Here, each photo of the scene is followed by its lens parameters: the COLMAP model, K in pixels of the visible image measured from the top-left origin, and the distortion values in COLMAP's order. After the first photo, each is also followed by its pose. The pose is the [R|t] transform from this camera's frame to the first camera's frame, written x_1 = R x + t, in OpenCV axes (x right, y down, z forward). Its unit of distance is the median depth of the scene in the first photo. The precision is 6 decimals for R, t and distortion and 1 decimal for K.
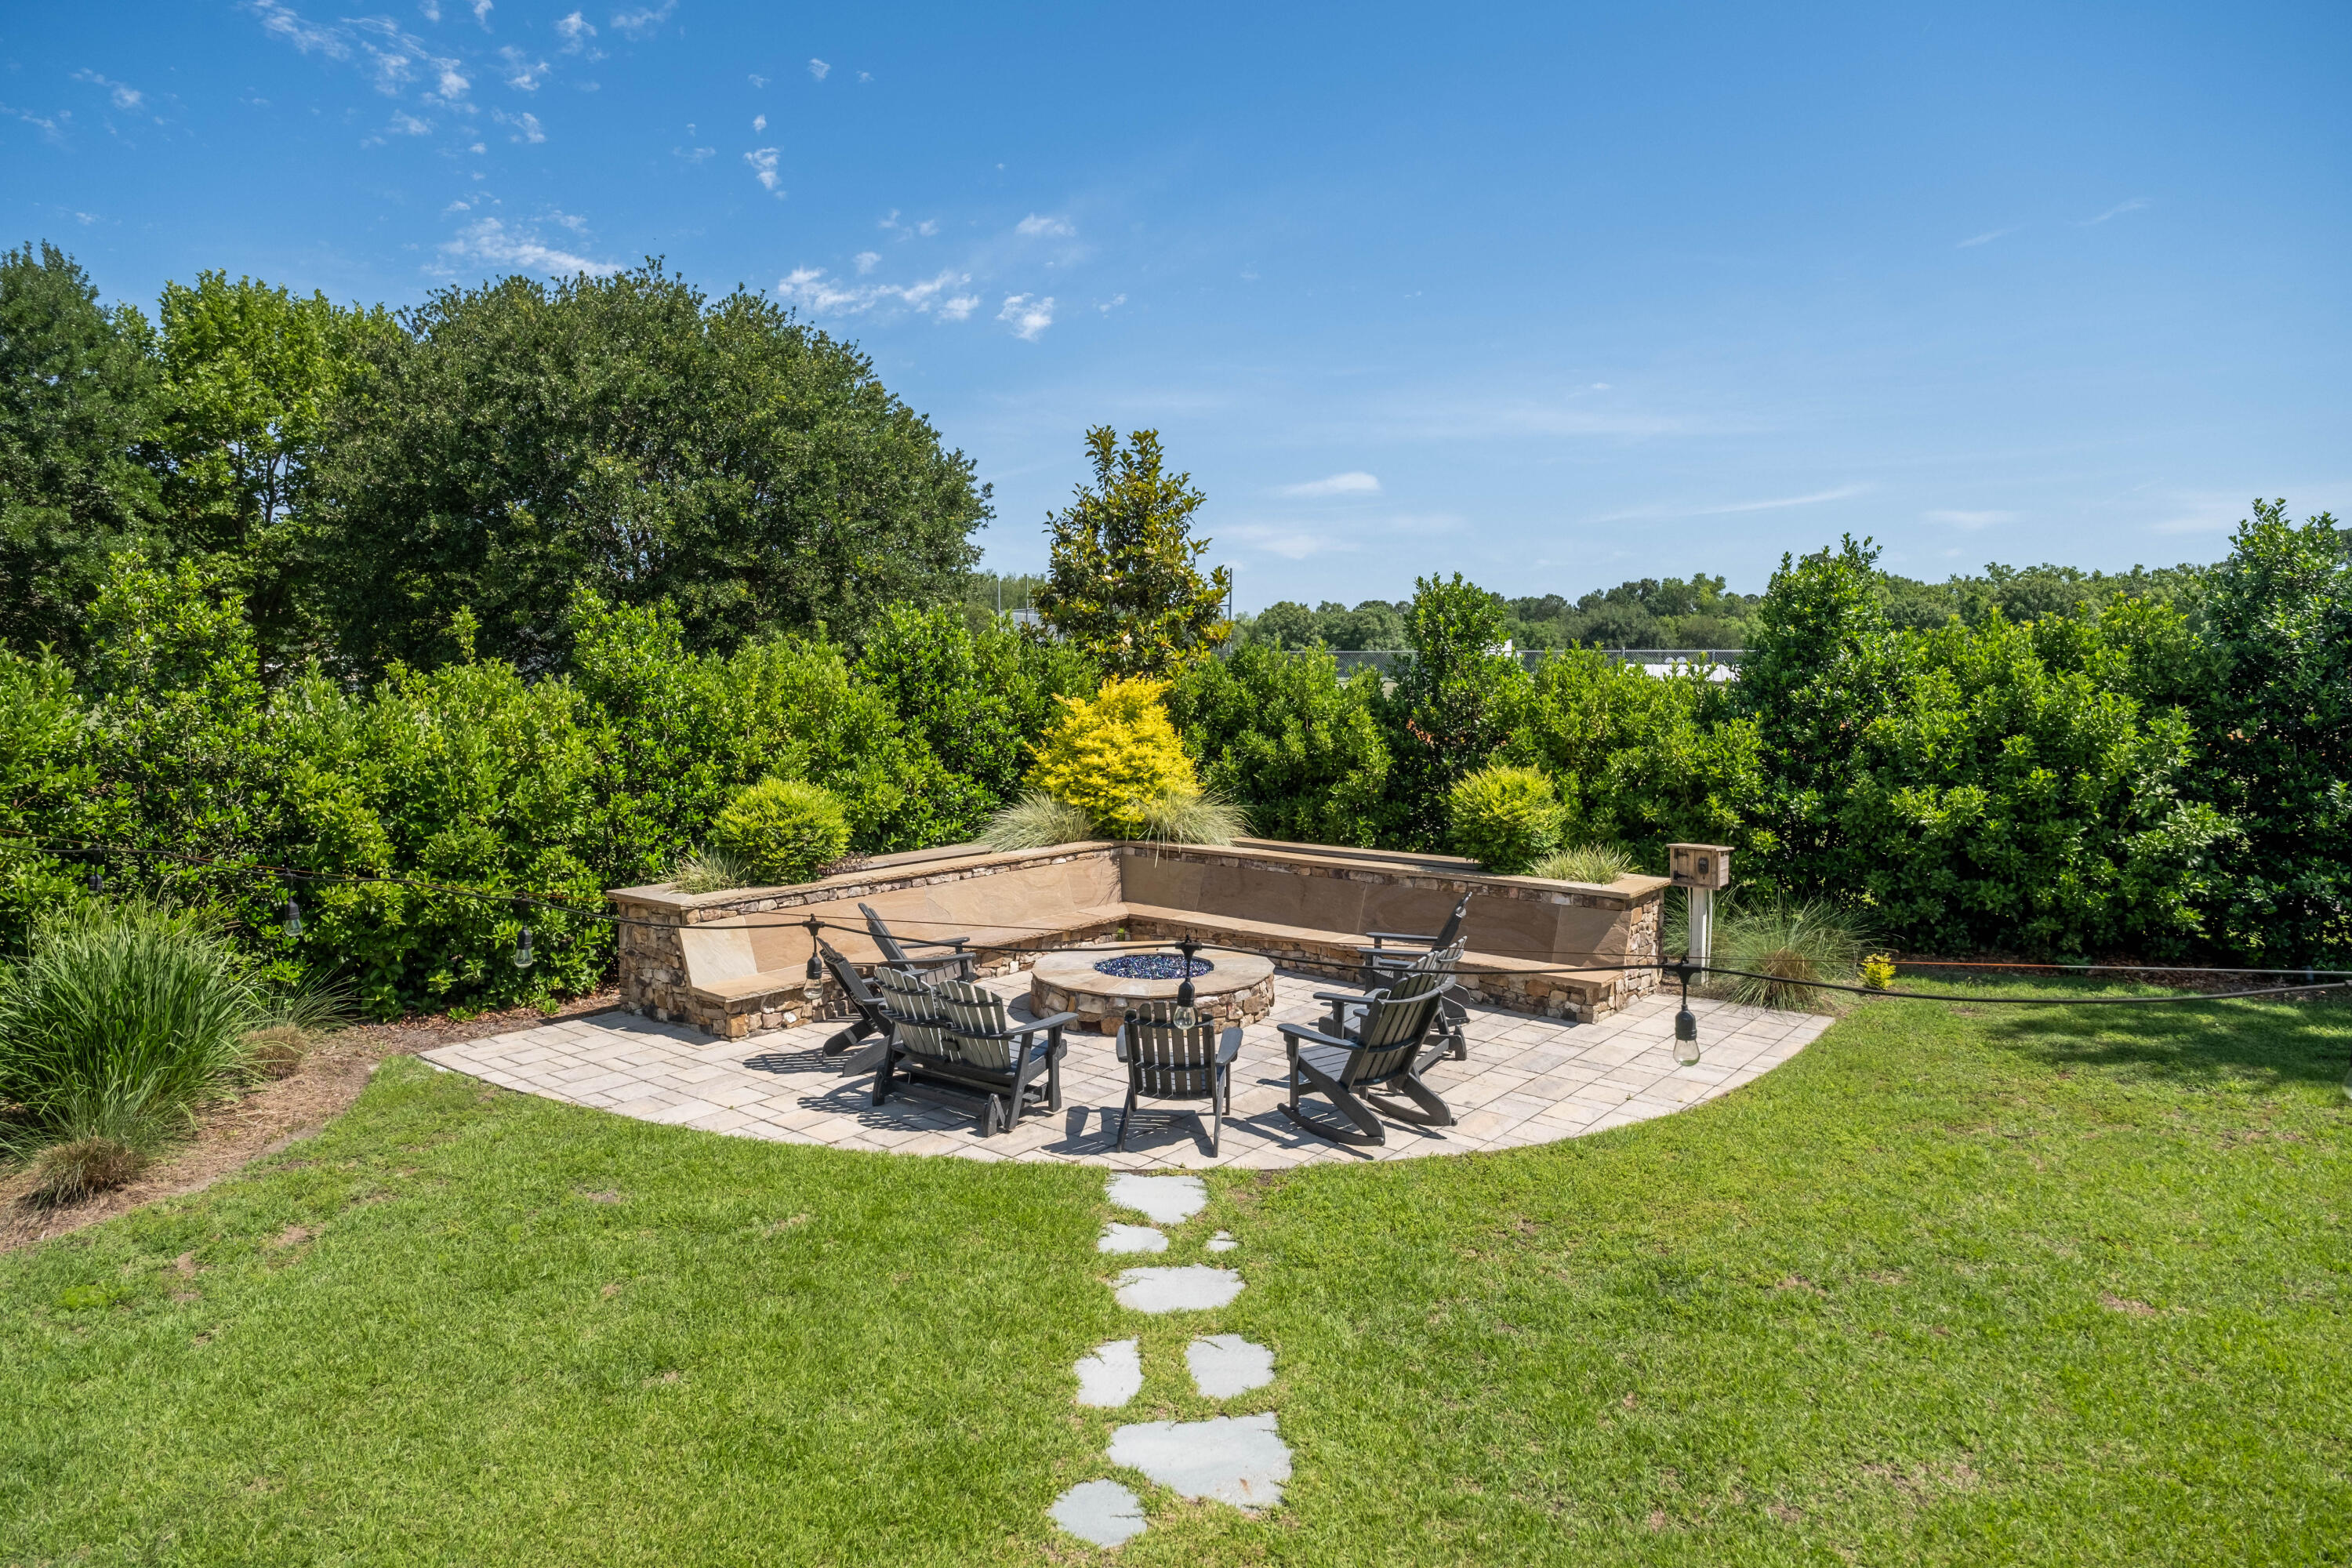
lens RADIAL K [[1407.1, 0, 1140.9], [0, 1407.1, 786.0], [0, 0, 1]] dist [0.024195, -0.032415]
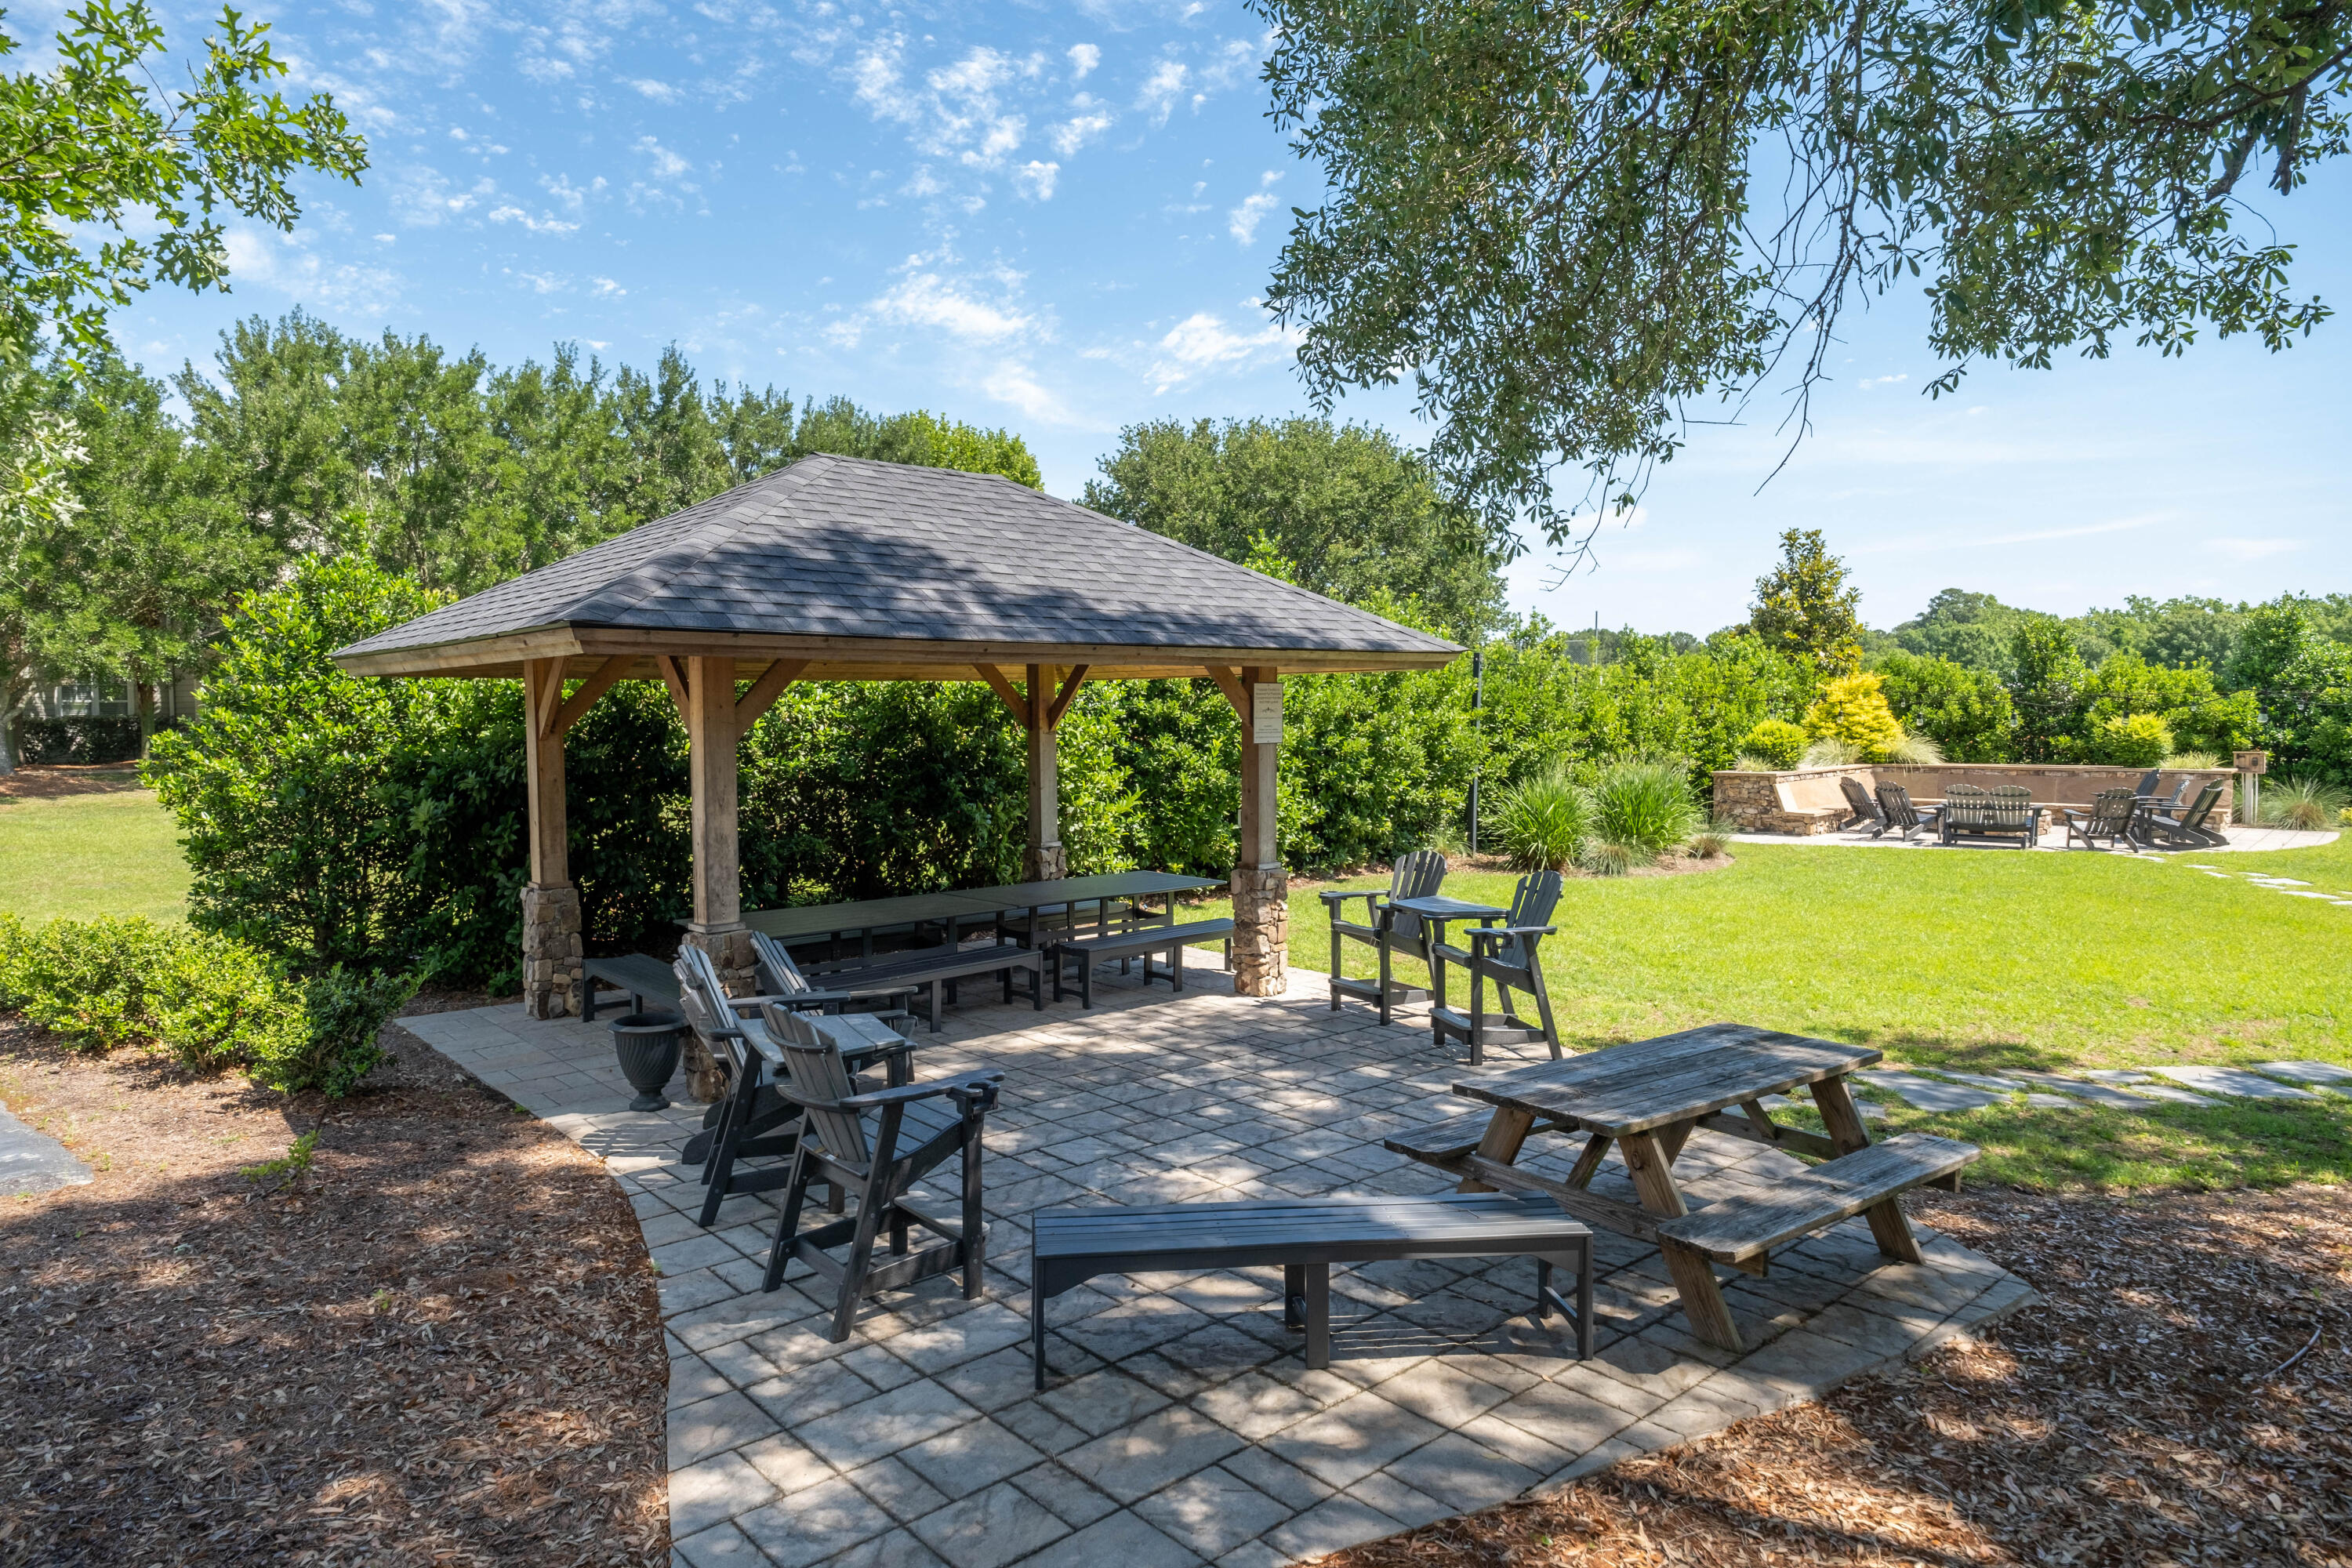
lens RADIAL K [[1407.1, 0, 1140.9], [0, 1407.1, 786.0], [0, 0, 1]] dist [0.024195, -0.032415]
pose [[0.997994, -0.005352, -0.063074, -0.842620], [0.003419, 0.999522, -0.030713, 0.120728], [0.063209, 0.030435, 0.997536, -0.862876]]
